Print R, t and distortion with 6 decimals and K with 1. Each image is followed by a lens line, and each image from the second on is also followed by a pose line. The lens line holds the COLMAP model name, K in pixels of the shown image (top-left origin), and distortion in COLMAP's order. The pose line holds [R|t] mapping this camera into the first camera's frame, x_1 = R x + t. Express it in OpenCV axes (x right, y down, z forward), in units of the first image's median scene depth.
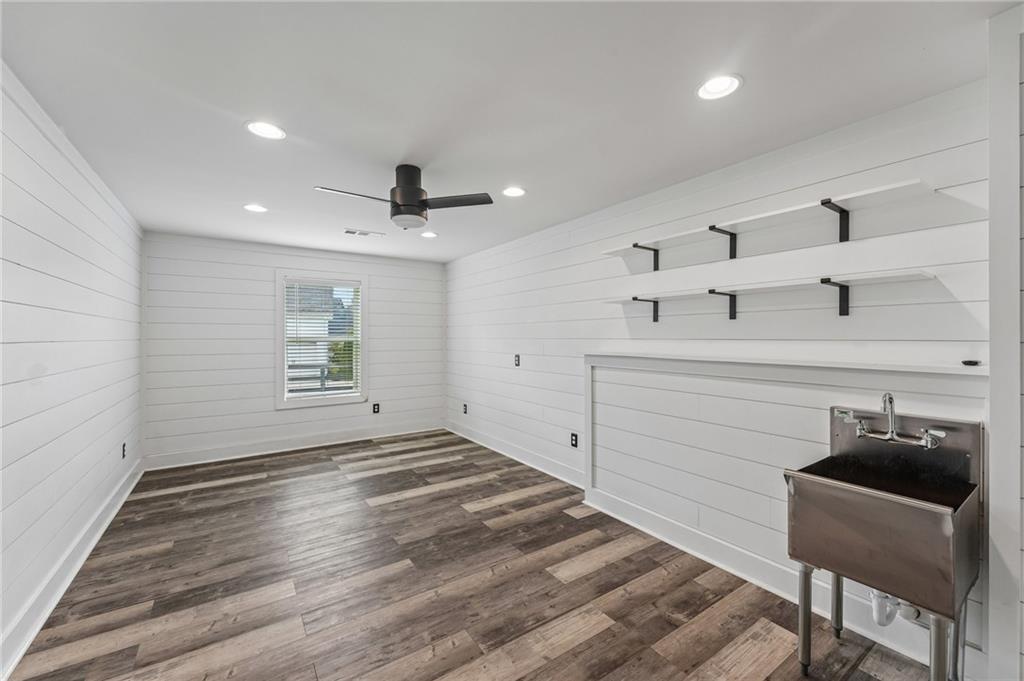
lens RADIAL K [[407.6, 0, 511.9], [0, 407.6, 334.9], [0, 0, 1]] dist [0.010818, -0.003705]
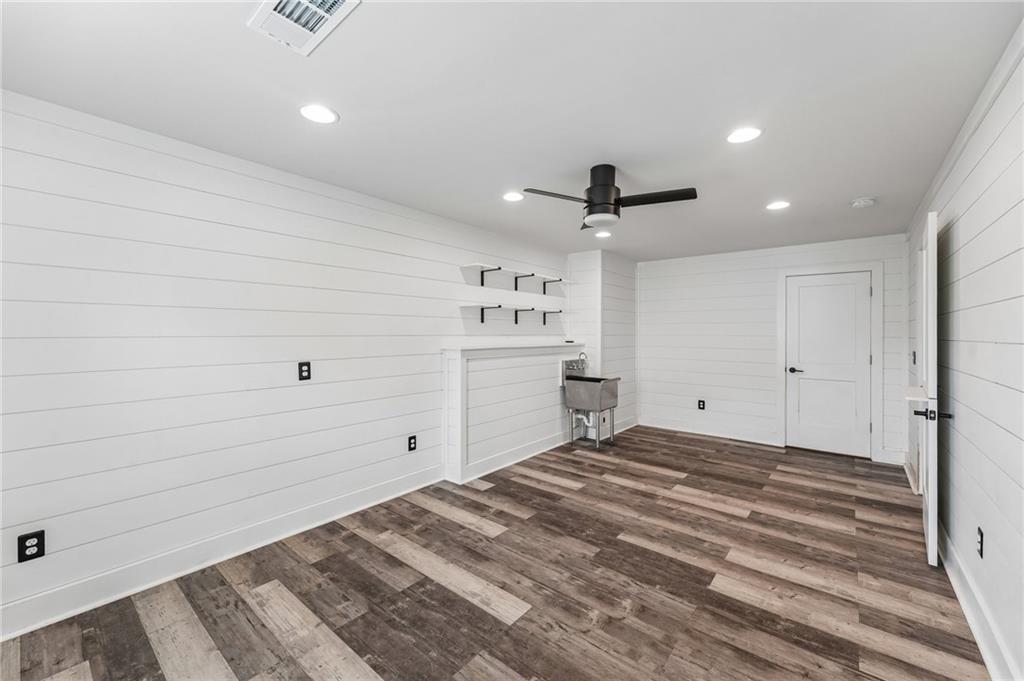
lens RADIAL K [[407.6, 0, 507.0], [0, 407.6, 336.5], [0, 0, 1]] dist [0.010818, -0.003705]
pose [[-0.272217, -0.010245, 0.962181, -1.049890], [-0.008048, 0.999933, 0.008371, 0.003388], [-0.962202, -0.005465, -0.272282, 1.363259]]
